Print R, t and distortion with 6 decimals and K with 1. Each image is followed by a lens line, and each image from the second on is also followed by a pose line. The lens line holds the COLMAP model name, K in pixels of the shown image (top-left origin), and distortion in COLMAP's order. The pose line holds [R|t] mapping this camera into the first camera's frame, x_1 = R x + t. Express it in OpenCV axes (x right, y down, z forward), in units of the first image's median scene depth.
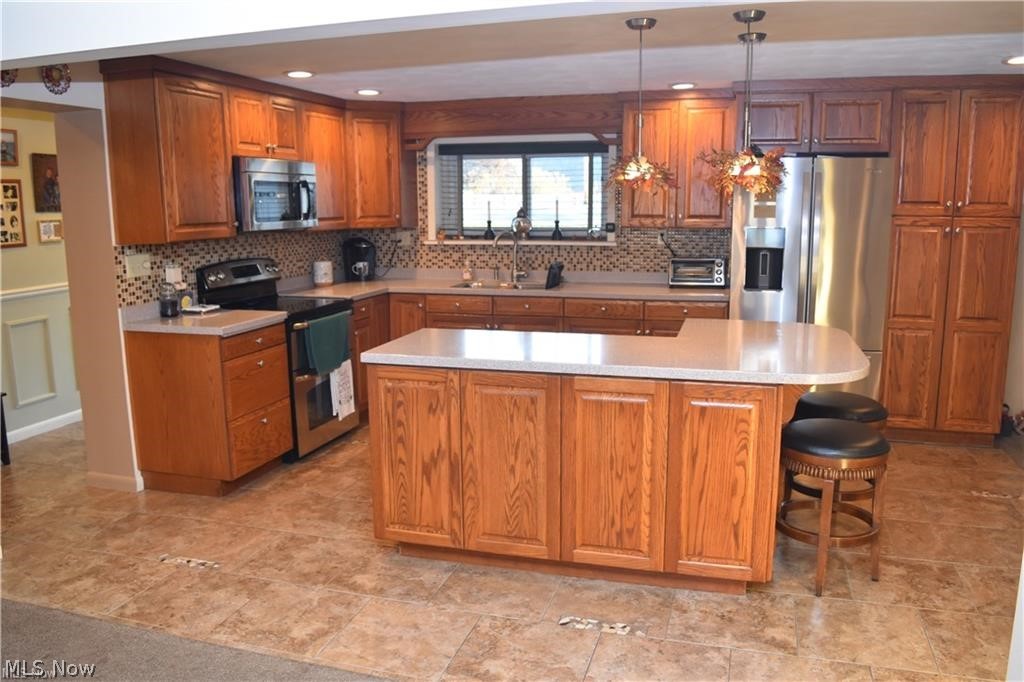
lens RADIAL K [[809.7, 0, 509.6], [0, 809.7, 342.5], [0, 0, 1]] dist [-0.087696, 0.010185]
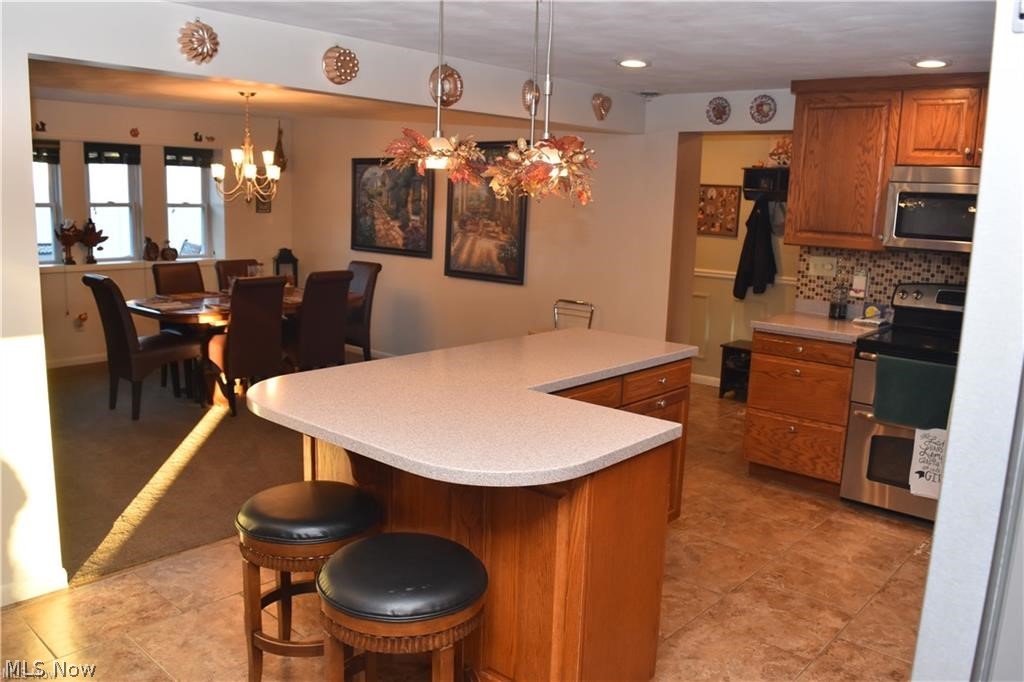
lens RADIAL K [[809.7, 0, 505.6], [0, 809.7, 341.7], [0, 0, 1]] dist [-0.087696, 0.010185]
pose [[-0.432731, 0.151807, -0.888650, 0.730156], [-0.185869, 0.949520, 0.252715, -0.194261], [0.882155, 0.274530, -0.382670, 1.051584]]
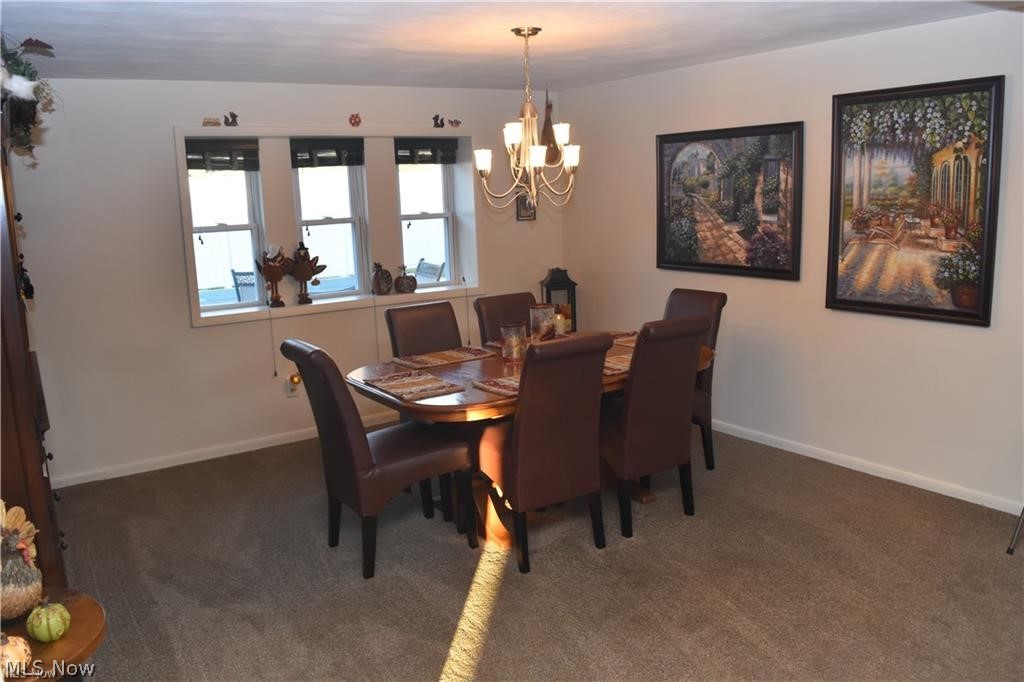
lens RADIAL K [[809.7, 0, 515.5], [0, 809.7, 342.5], [0, 0, 1]] dist [-0.087696, 0.010185]
pose [[-0.637828, 0.170955, -0.750966, 0.392807], [-0.093440, 0.950675, 0.295781, -0.120397], [0.764490, 0.258827, -0.590393, 0.659211]]
